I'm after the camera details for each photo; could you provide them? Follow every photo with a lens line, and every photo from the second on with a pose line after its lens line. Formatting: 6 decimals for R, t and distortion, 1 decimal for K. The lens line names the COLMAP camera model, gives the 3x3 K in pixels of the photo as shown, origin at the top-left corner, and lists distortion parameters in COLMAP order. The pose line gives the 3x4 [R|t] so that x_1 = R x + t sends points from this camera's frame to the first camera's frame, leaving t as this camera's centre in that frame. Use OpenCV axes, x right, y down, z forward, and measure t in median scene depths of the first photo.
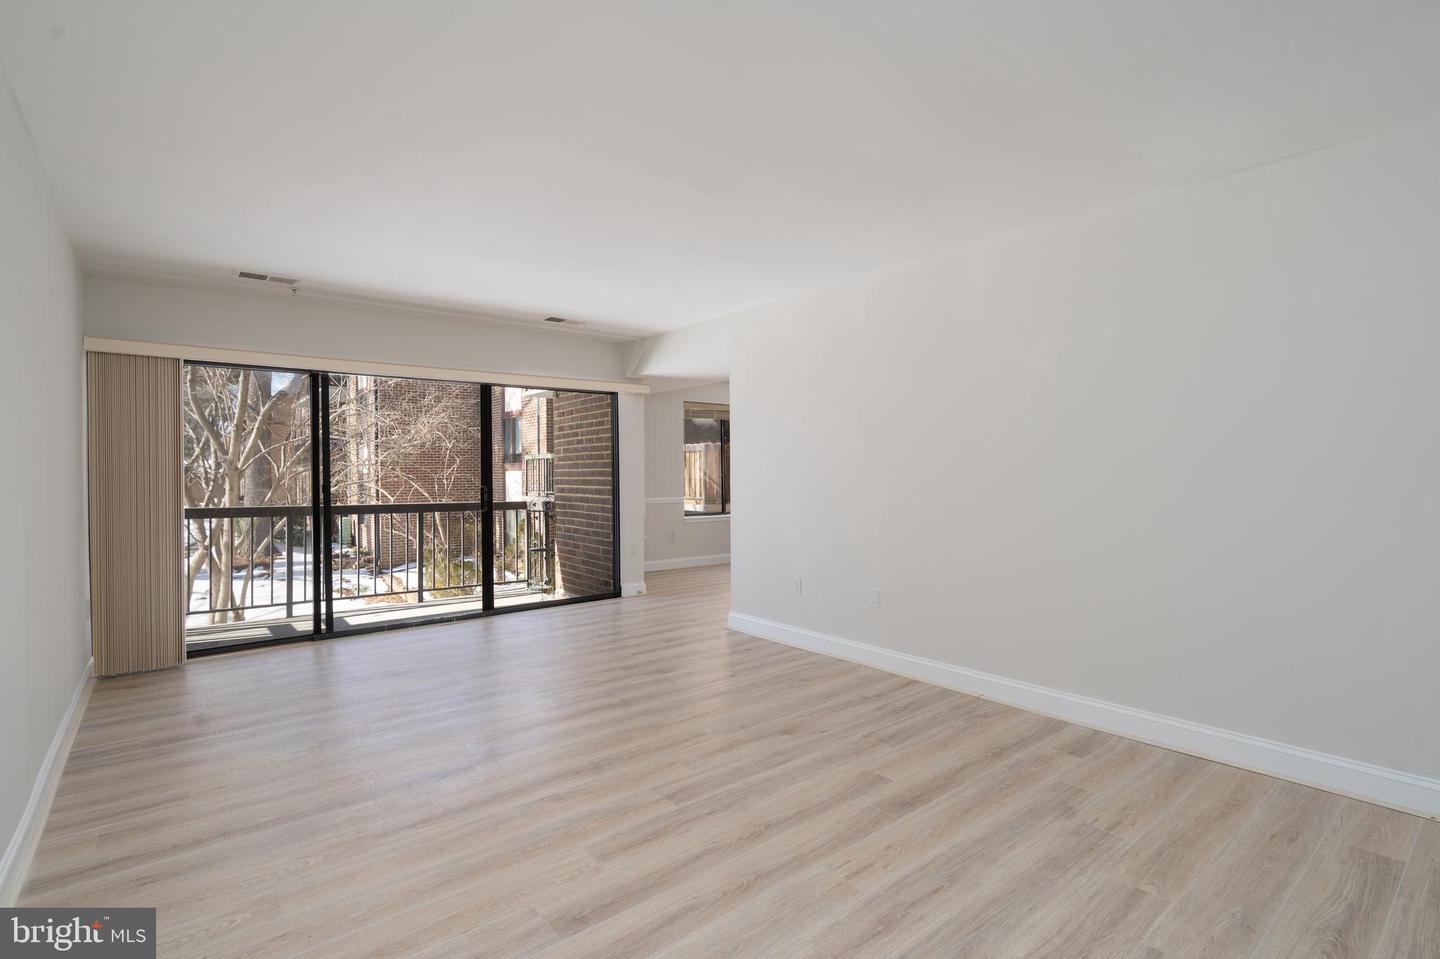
lens RADIAL K [[652.6, 0, 715.2], [0, 652.6, 465.3], [0, 0, 1]] dist [-0.005655, 0.000680]
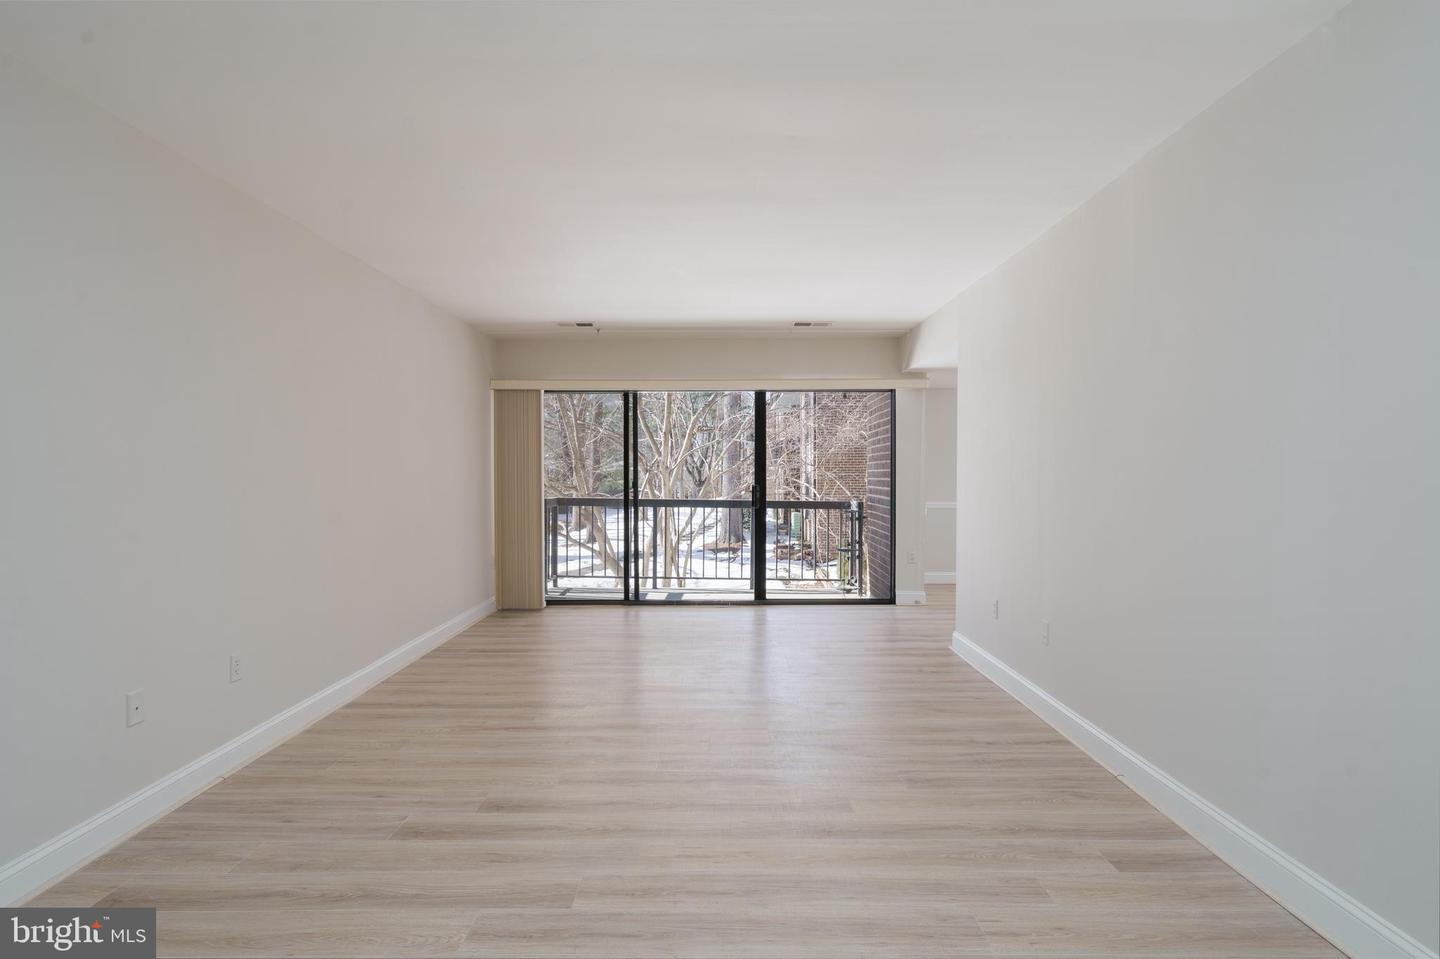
lens RADIAL K [[693.2, 0, 716.4], [0, 693.2, 494.1], [0, 0, 1]] dist [-0.005666, 0.000264]
pose [[0.780402, 0.025504, -0.624757, 0.424018], [0.001445, 0.999092, 0.042591, -0.005019], [0.625276, -0.034141, 0.779656, 0.076220]]
